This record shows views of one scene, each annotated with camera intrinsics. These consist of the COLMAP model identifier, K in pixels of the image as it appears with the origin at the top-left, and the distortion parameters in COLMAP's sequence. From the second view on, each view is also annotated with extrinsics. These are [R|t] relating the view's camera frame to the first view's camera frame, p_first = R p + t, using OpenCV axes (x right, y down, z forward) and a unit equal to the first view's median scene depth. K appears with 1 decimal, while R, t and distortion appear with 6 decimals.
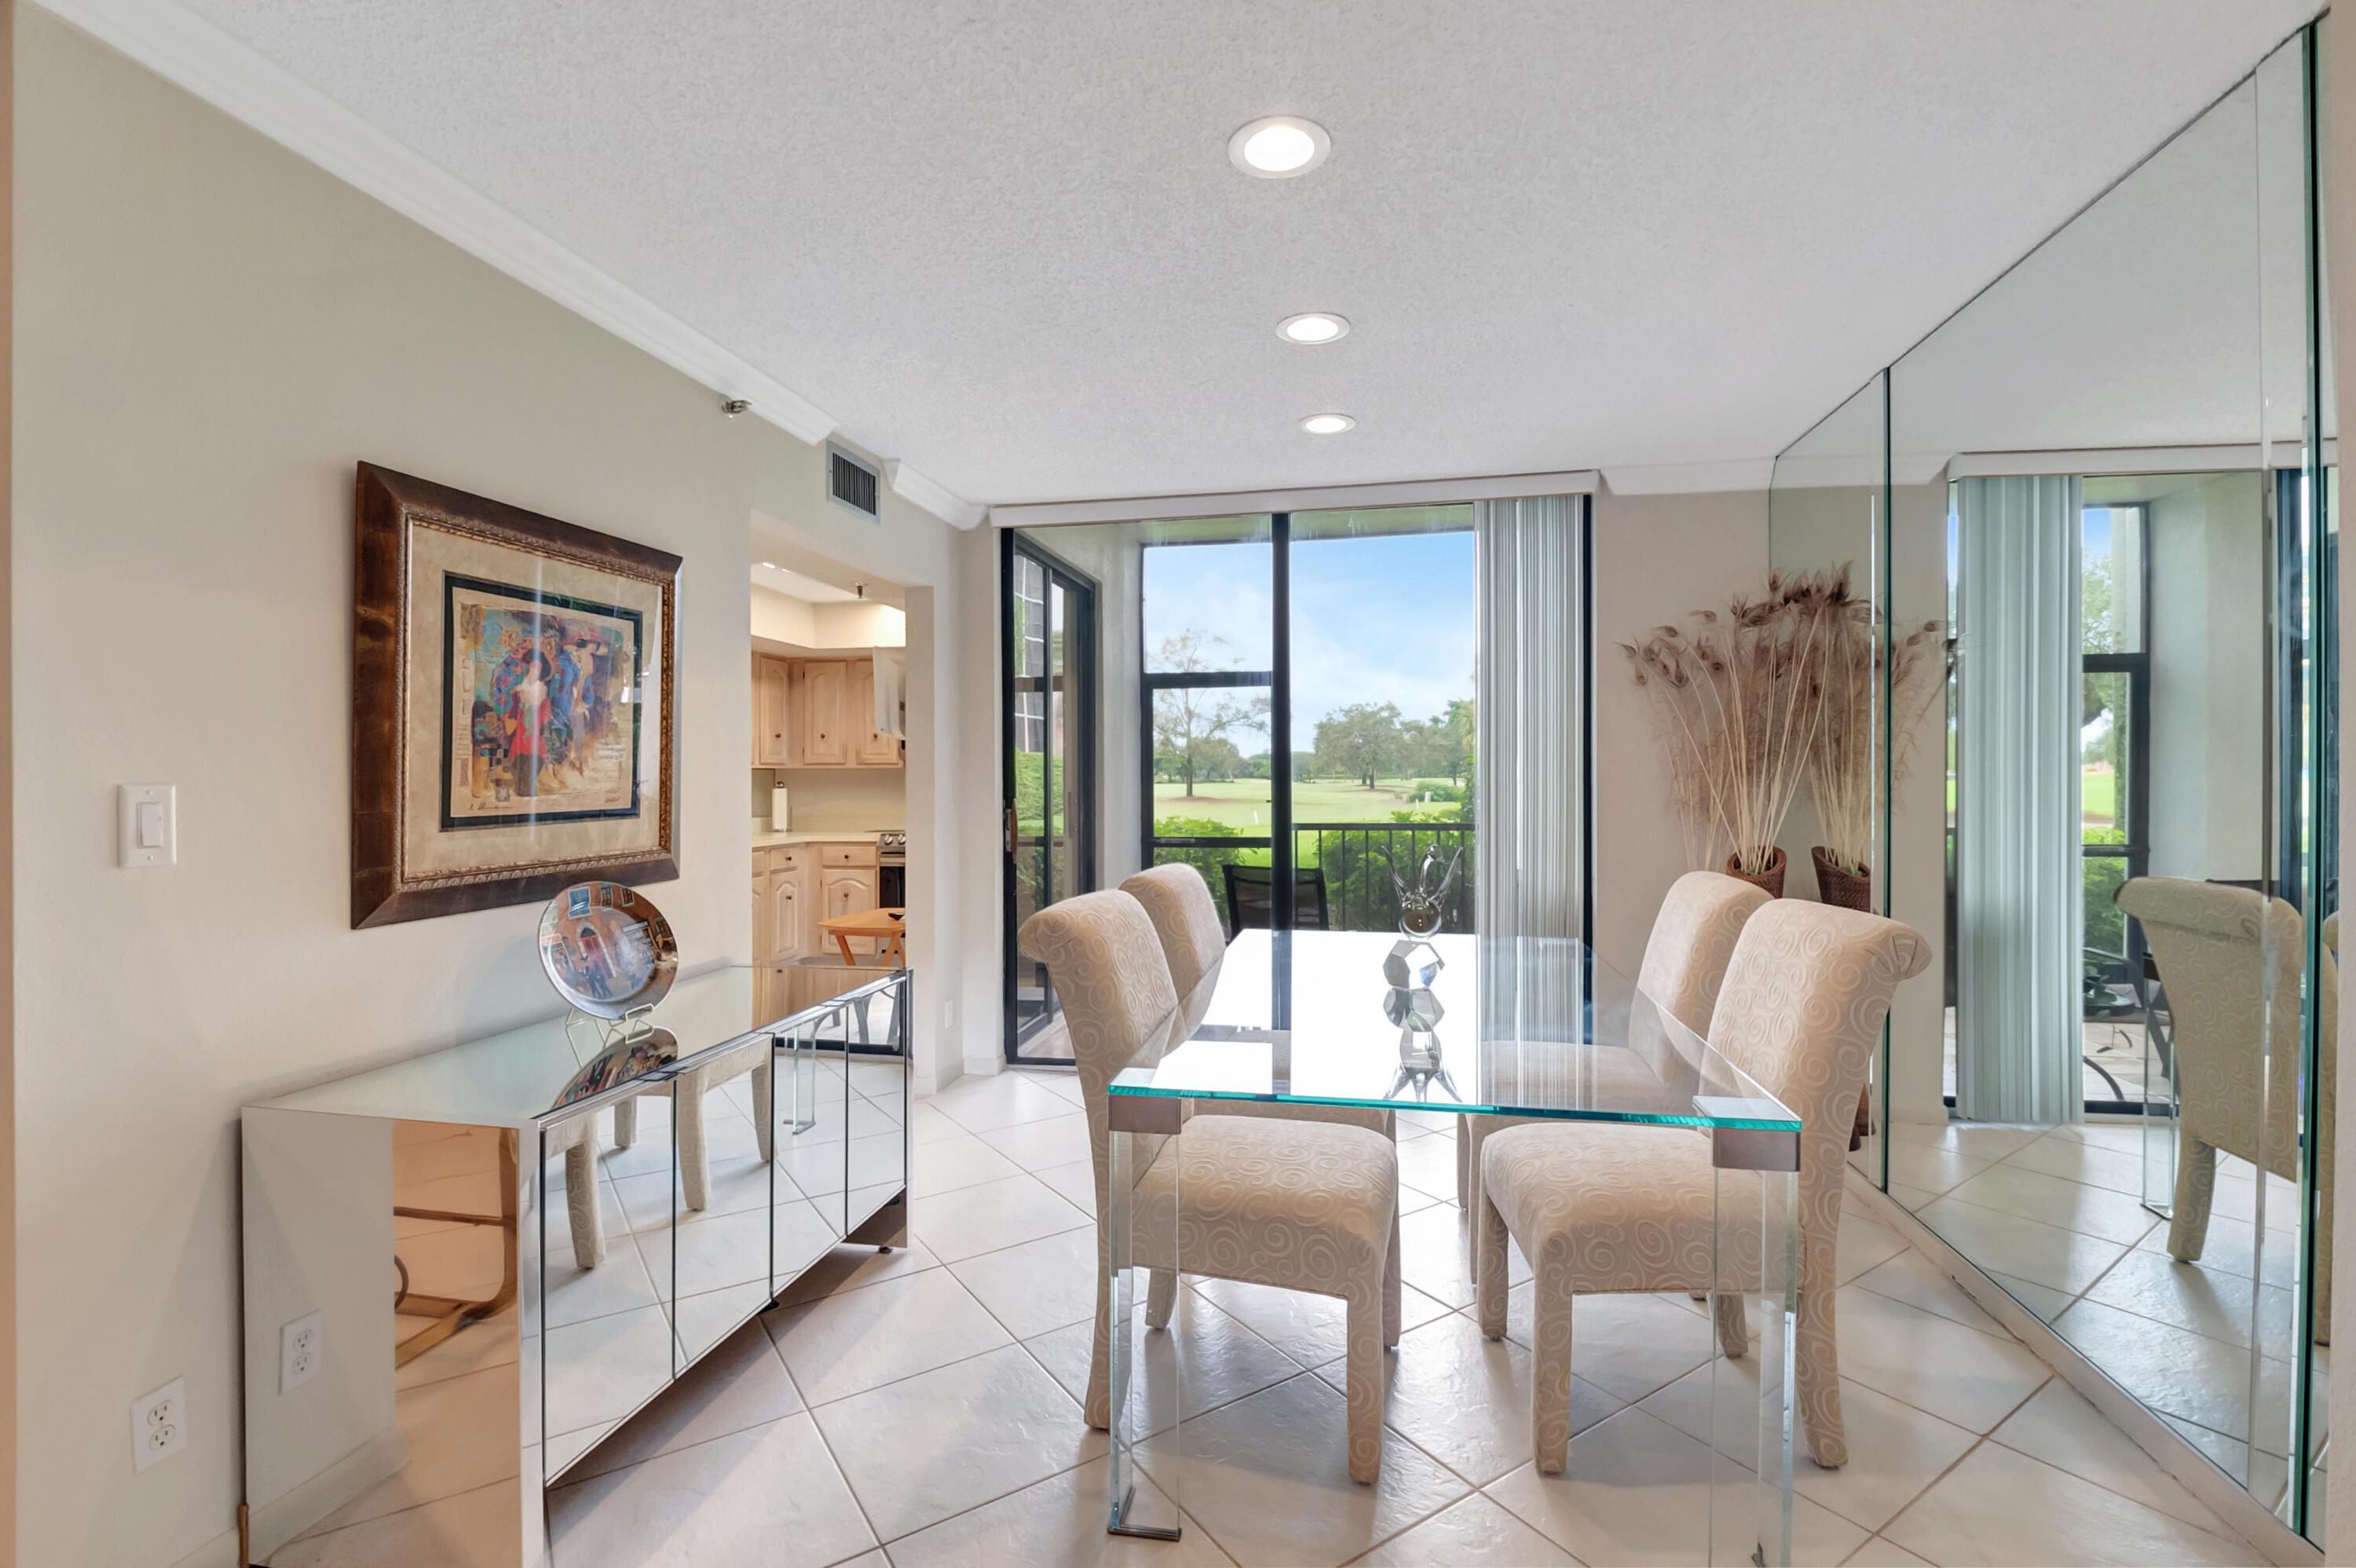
lens RADIAL K [[1032.3, 0, 1182.5], [0, 1032.3, 803.3], [0, 0, 1]] dist [0.000208, -0.010903]
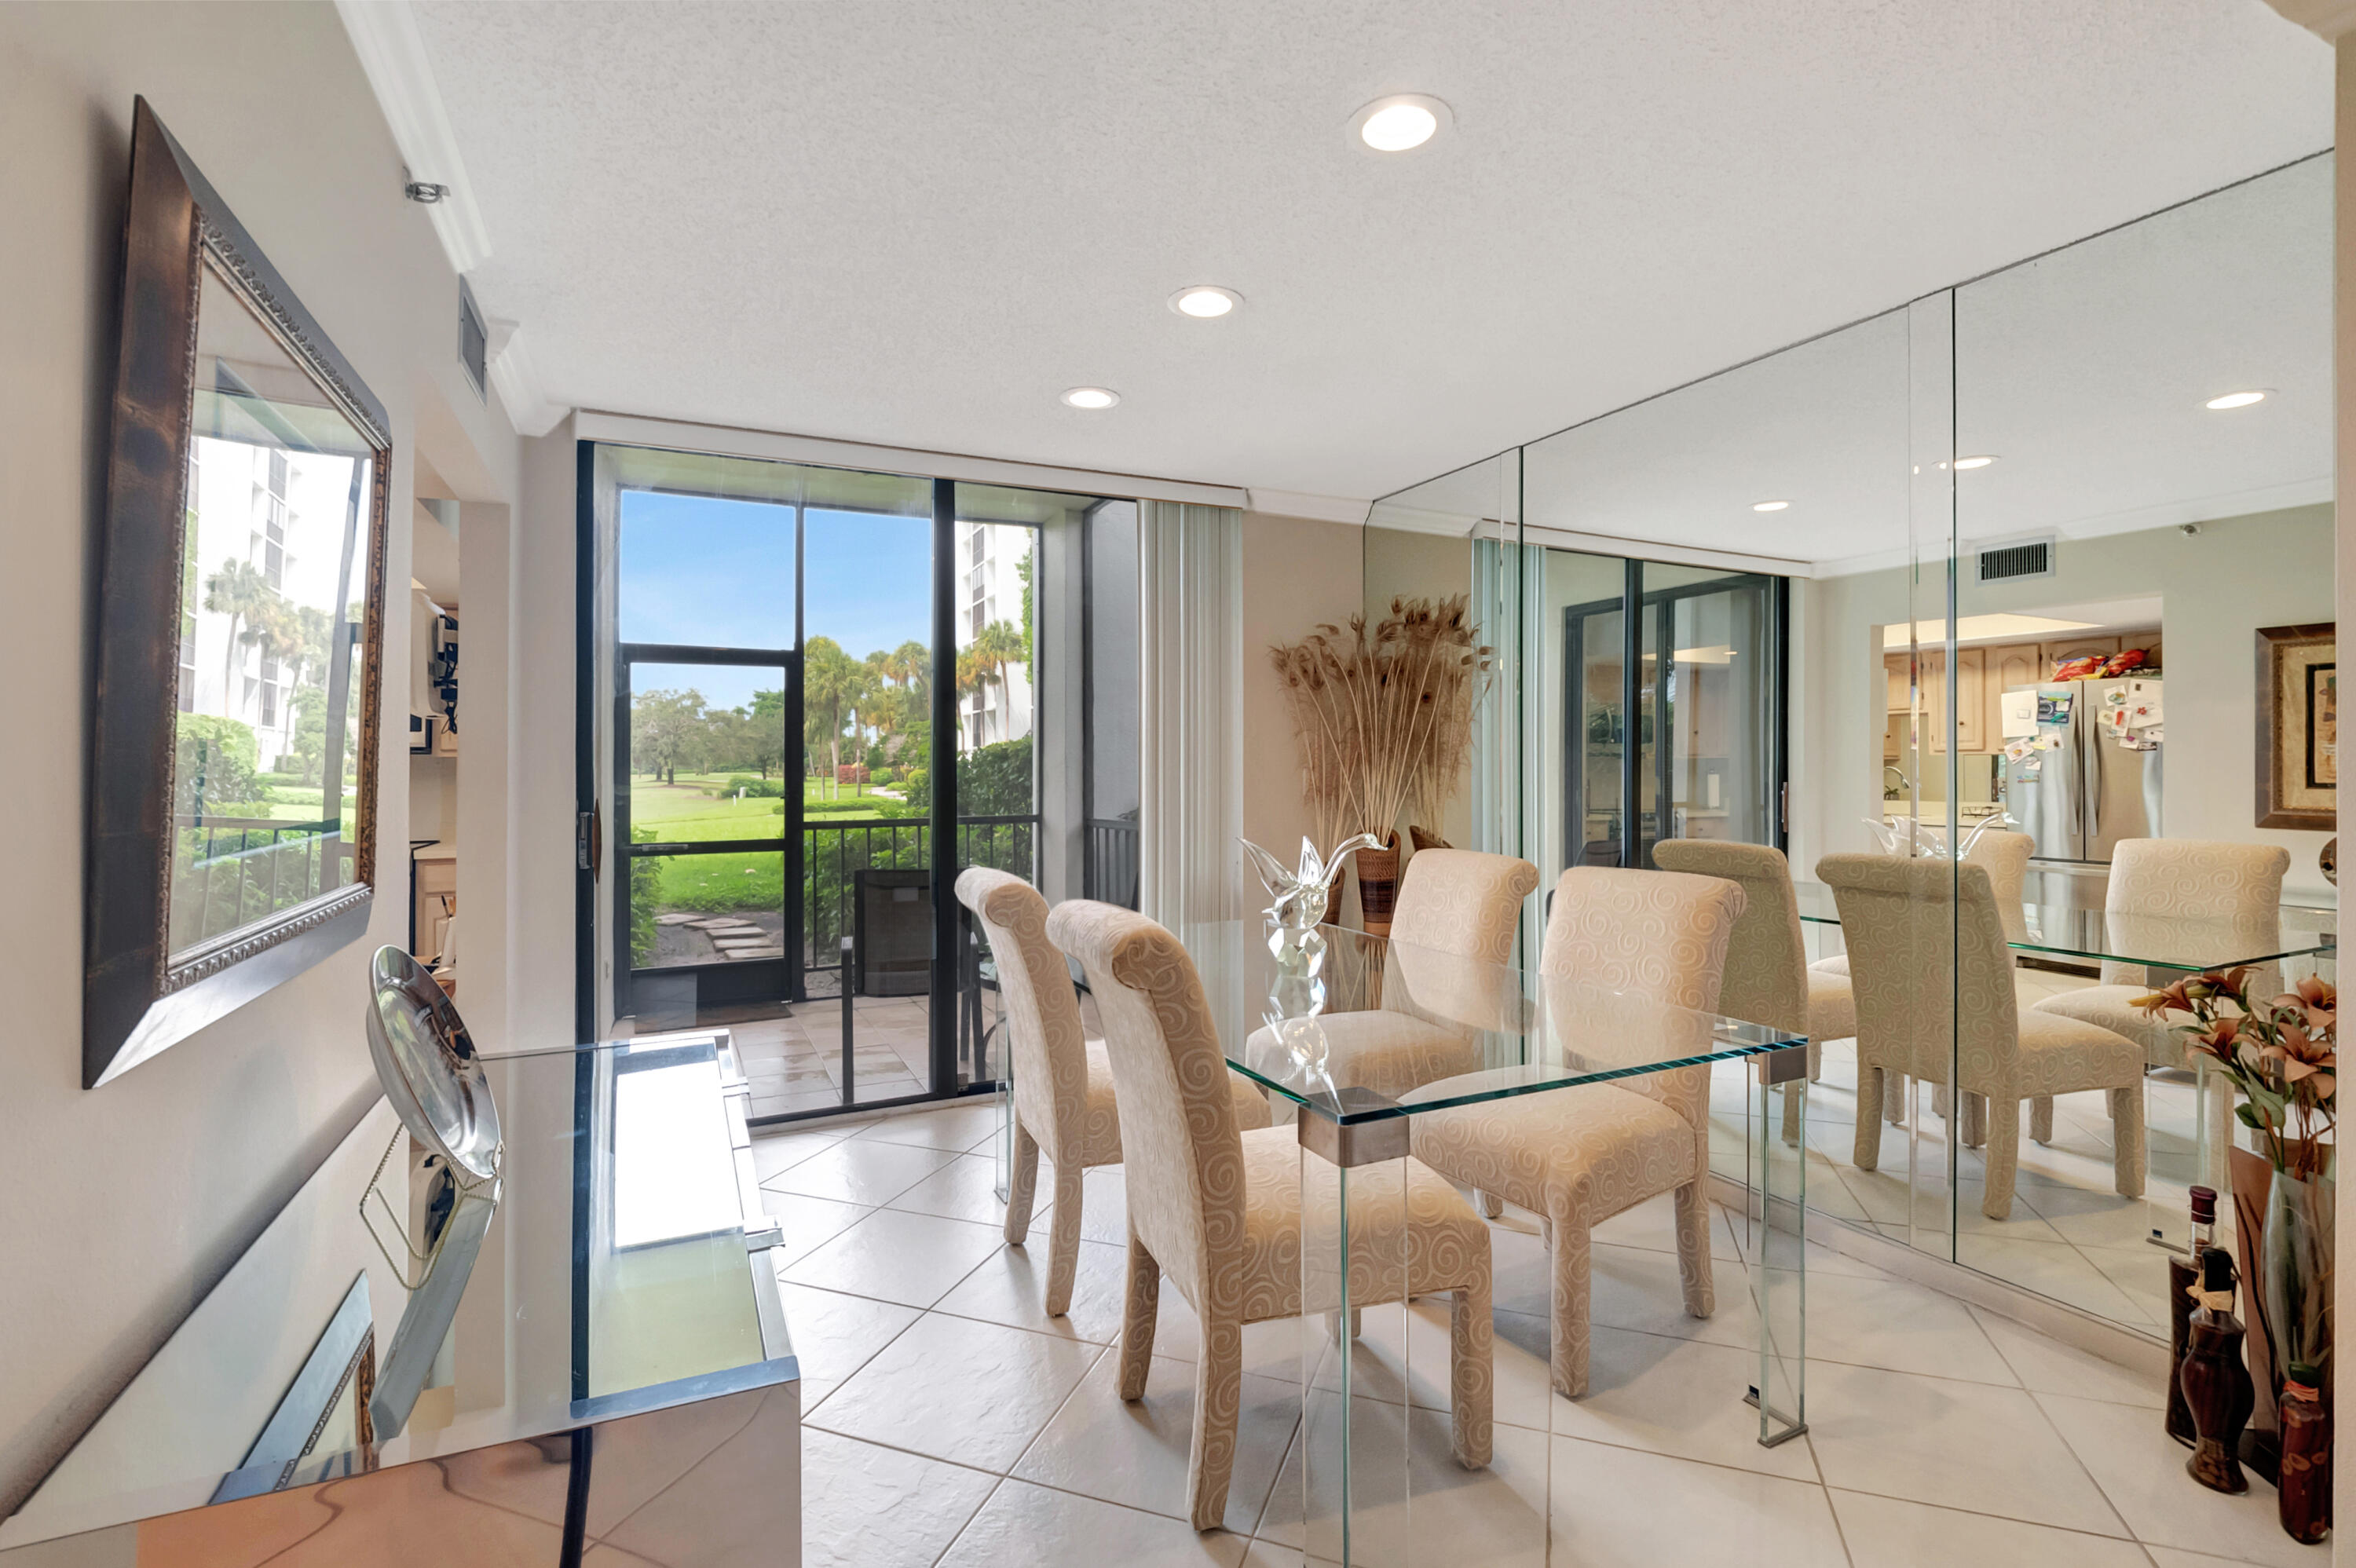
lens RADIAL K [[1049.4, 0, 1134.1], [0, 1049.4, 775.7], [0, 0, 1]] dist [0.003949, -0.010136]
pose [[0.816663, -0.002992, 0.577108, -0.307571], [0.015303, 0.999747, -0.016473, -0.002053], [-0.576913, 0.022285, 0.816502, 0.153320]]
